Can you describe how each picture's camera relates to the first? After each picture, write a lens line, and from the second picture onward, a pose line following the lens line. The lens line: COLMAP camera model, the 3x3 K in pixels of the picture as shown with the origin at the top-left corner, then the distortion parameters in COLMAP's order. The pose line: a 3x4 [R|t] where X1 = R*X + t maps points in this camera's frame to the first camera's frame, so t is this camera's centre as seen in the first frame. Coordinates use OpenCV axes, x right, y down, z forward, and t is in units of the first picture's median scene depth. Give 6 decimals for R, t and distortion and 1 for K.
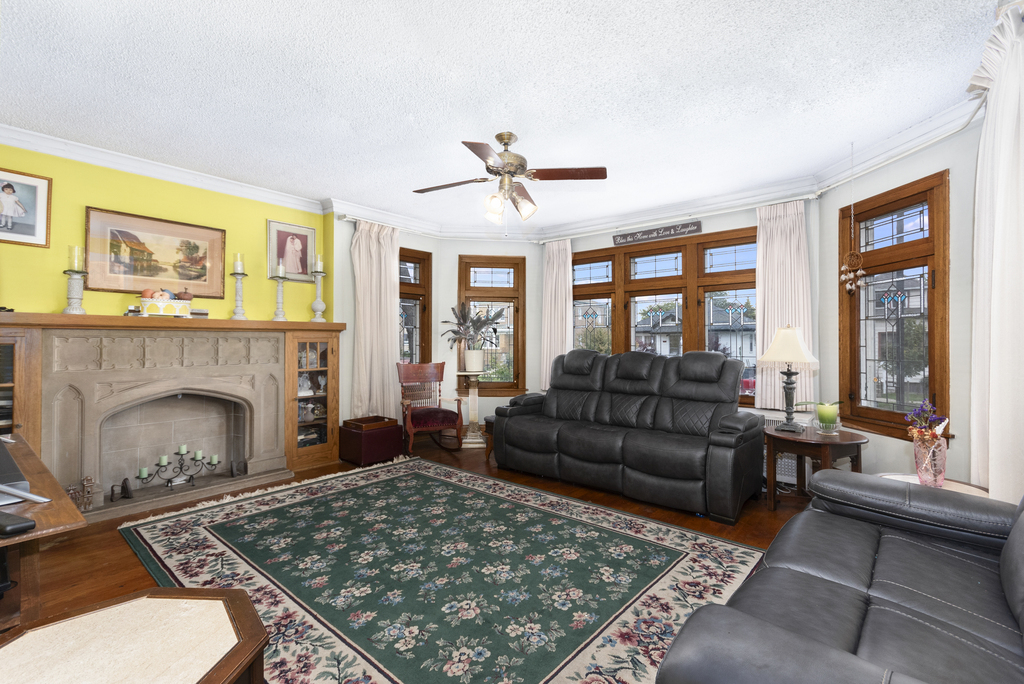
lens RADIAL K [[449.6, 0, 510.9], [0, 449.6, 336.9], [0, 0, 1]] dist [0.002084, -0.000102]
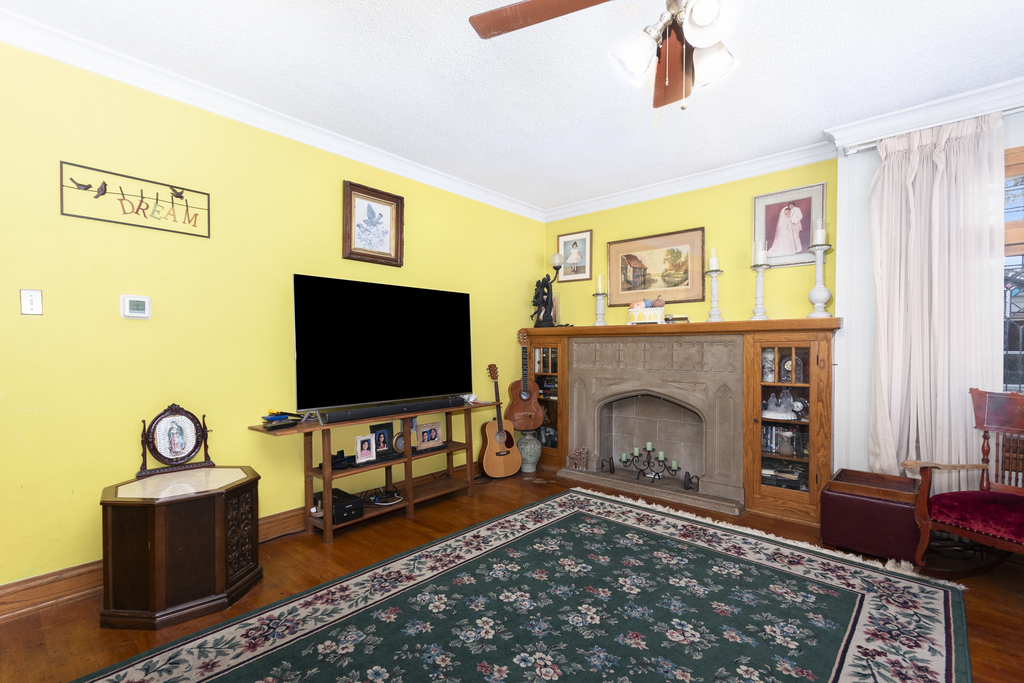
lens RADIAL K [[454.9, 0, 505.9], [0, 454.9, 355.9], [0, 0, 1]] dist [0.004128, 0.000147]
pose [[-0.010809, 0.020208, -0.999737, 0.368453], [0.009792, 0.999750, 0.020102, 0.008491], [0.999894, -0.009572, -0.011004, 0.683278]]
